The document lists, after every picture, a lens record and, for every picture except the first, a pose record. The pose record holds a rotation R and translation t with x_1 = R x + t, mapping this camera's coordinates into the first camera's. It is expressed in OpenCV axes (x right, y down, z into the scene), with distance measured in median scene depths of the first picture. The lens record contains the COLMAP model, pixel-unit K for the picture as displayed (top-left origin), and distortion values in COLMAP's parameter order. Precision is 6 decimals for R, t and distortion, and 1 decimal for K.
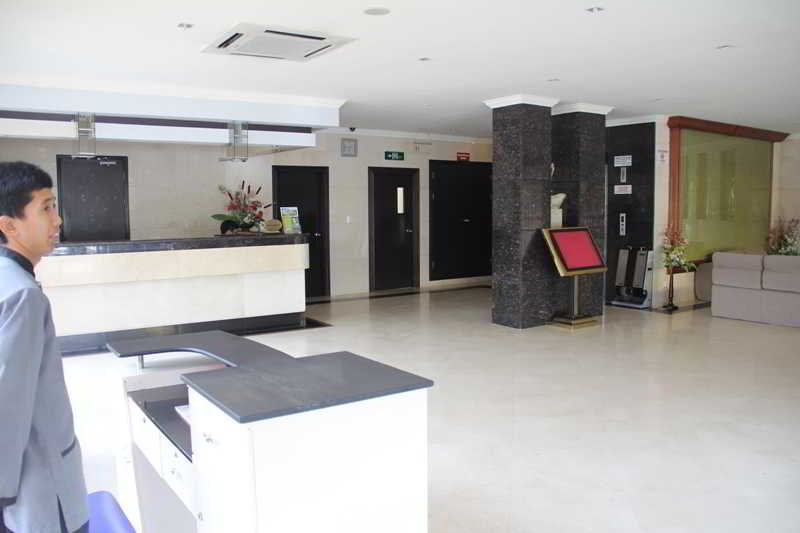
lens RADIAL K [[679.2, 0, 400.0], [0, 679.2, 266.5], [0, 0, 1]] dist [-0.199361, 0.182358]
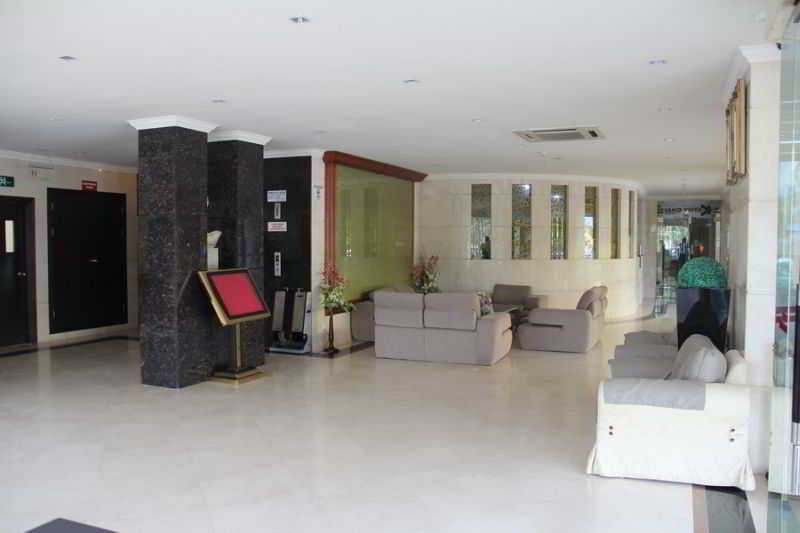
lens RADIAL K [[679.2, 0, 400.0], [0, 679.2, 266.5], [0, 0, 1]] dist [-0.199361, 0.182358]
pose [[0.835100, -0.009601, 0.550014, -0.042387], [0.037390, 0.998526, -0.039340, -0.017086], [-0.548826, 0.053417, 0.834228, 0.125642]]
